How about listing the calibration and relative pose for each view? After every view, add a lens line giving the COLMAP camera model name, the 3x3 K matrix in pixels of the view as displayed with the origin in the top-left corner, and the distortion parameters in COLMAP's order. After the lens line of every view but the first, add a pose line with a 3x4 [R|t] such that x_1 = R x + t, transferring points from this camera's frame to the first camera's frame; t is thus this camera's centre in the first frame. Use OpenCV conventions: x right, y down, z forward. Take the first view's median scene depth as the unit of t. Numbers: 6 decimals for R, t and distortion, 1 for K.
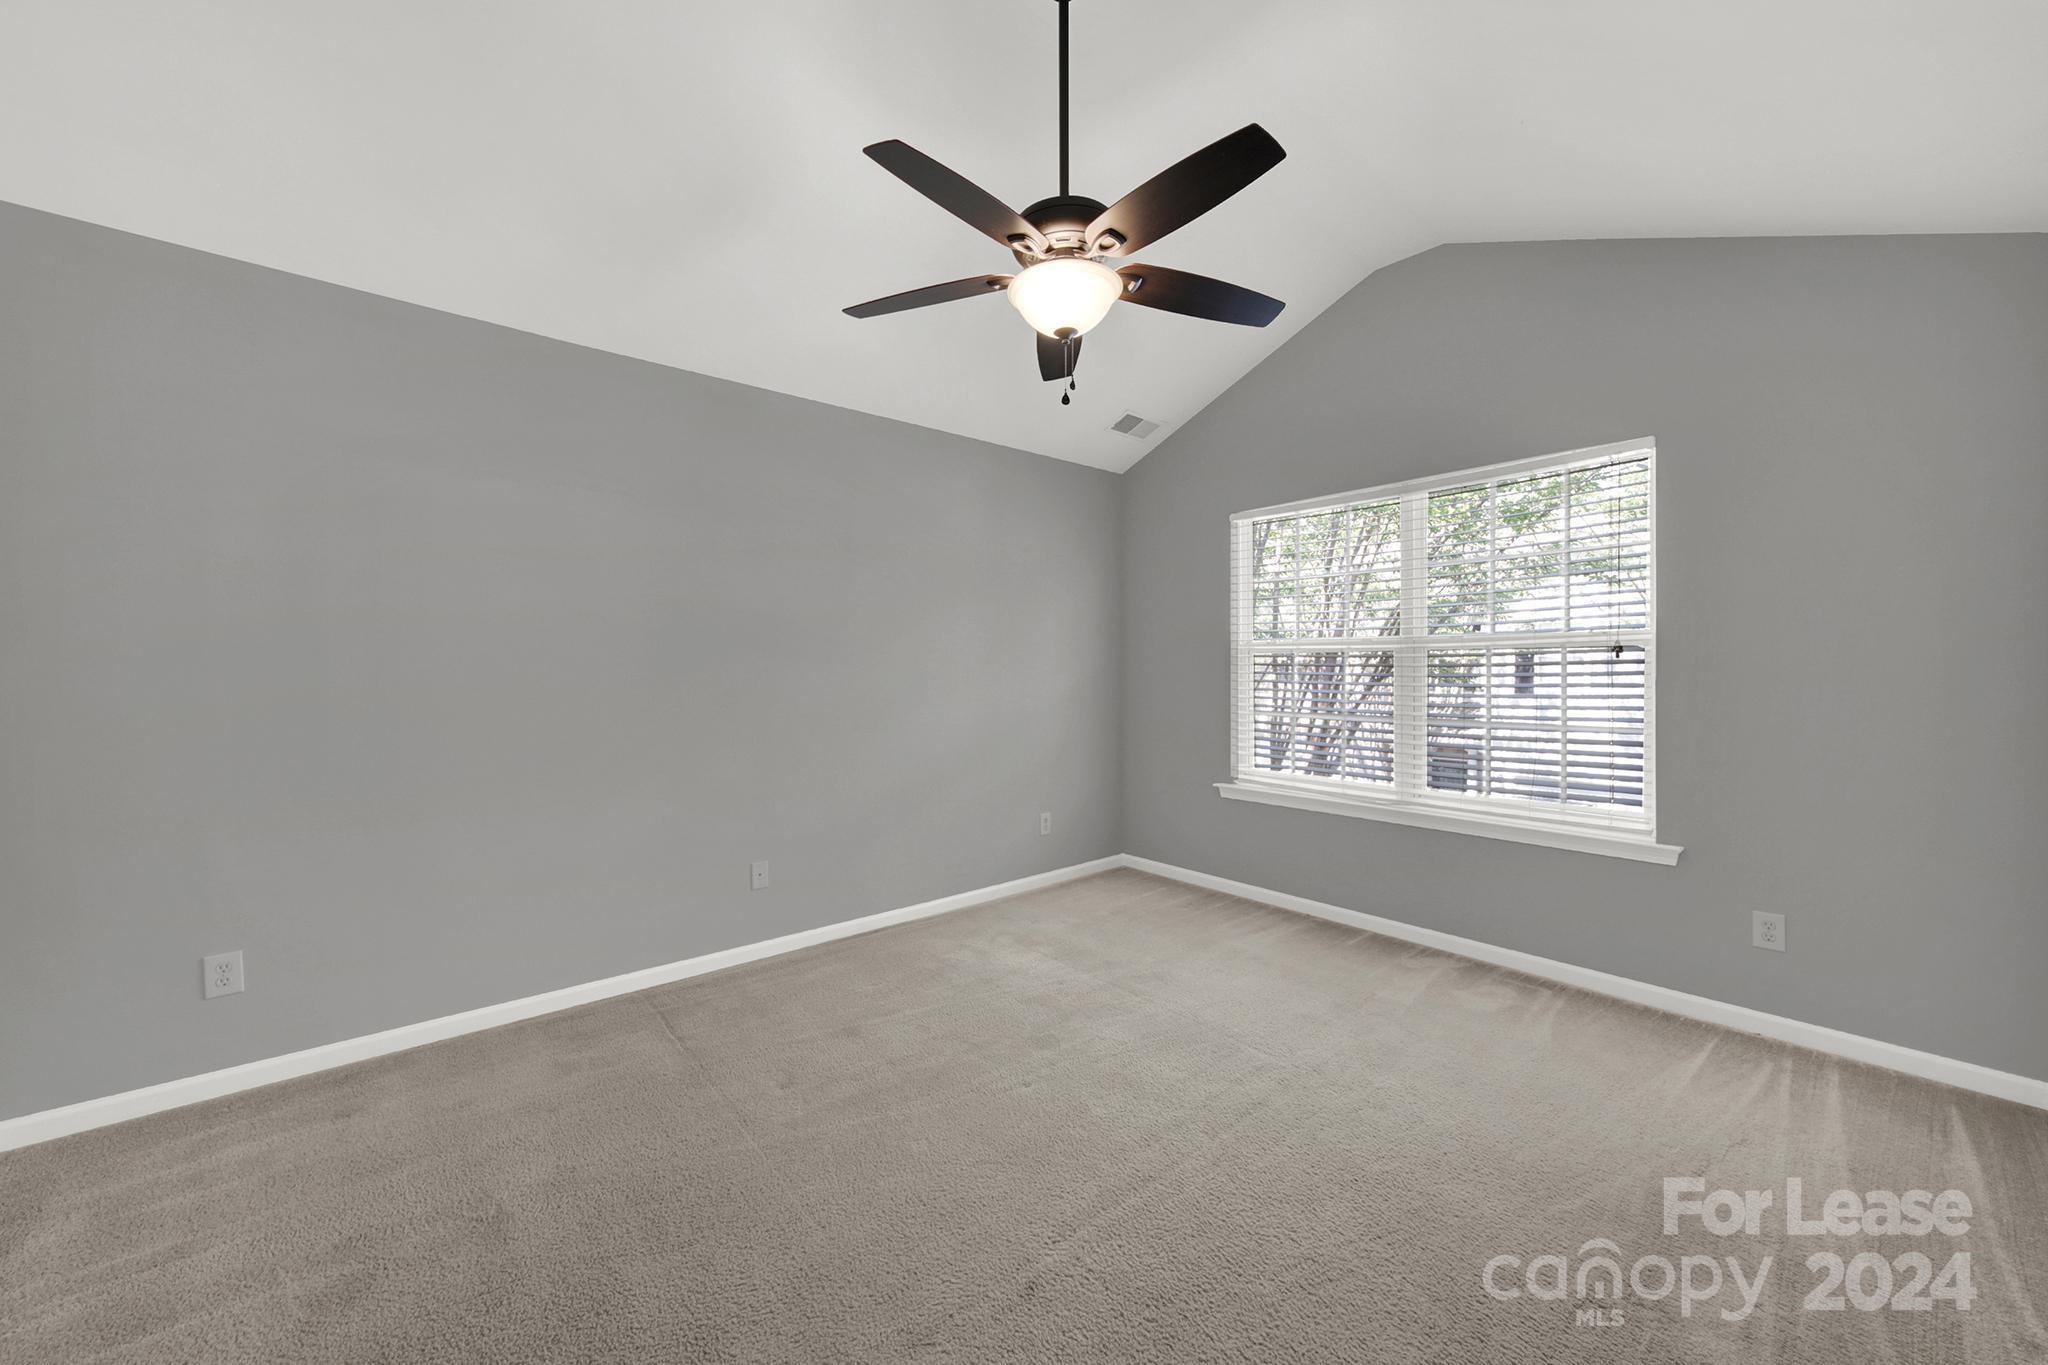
lens RADIAL K [[751.8, 0, 1033.4], [0, 751.8, 672.5], [0, 0, 1]] dist [0.000419, -0.000018]
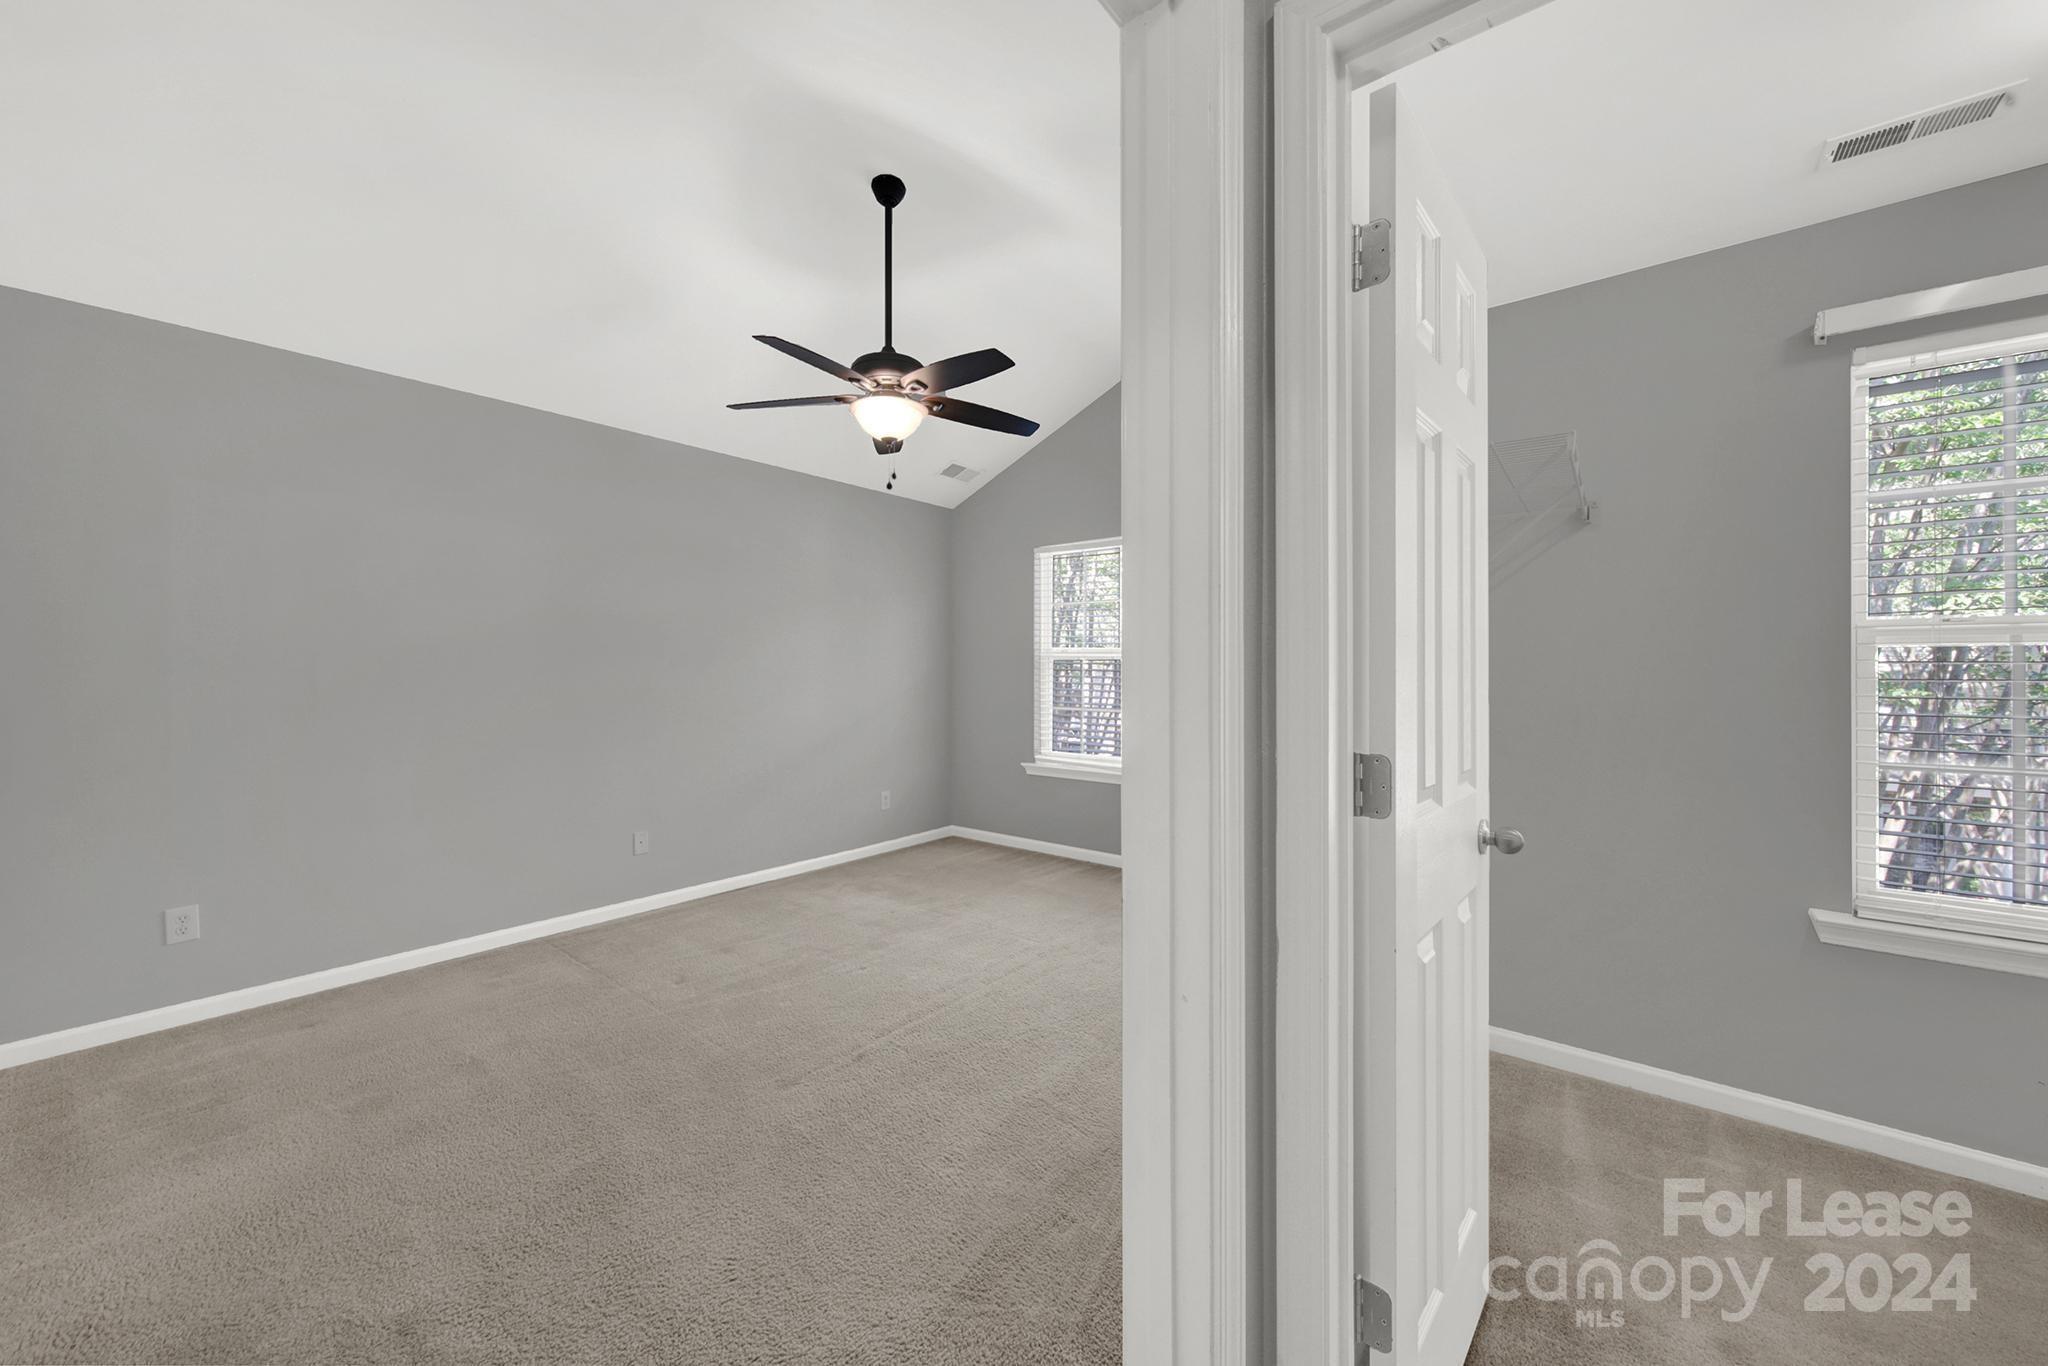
lens RADIAL K [[857.6, 0, 1029.2], [0, 857.6, 674.3], [0, 0, 1]] dist [0.017095, -0.000143]
pose [[0.987801, 0.000638, 0.155719, 0.044764], [-0.000213, 0.999996, -0.002746, 0.004818], [-0.155721, 0.002679, 0.987798, -0.593876]]
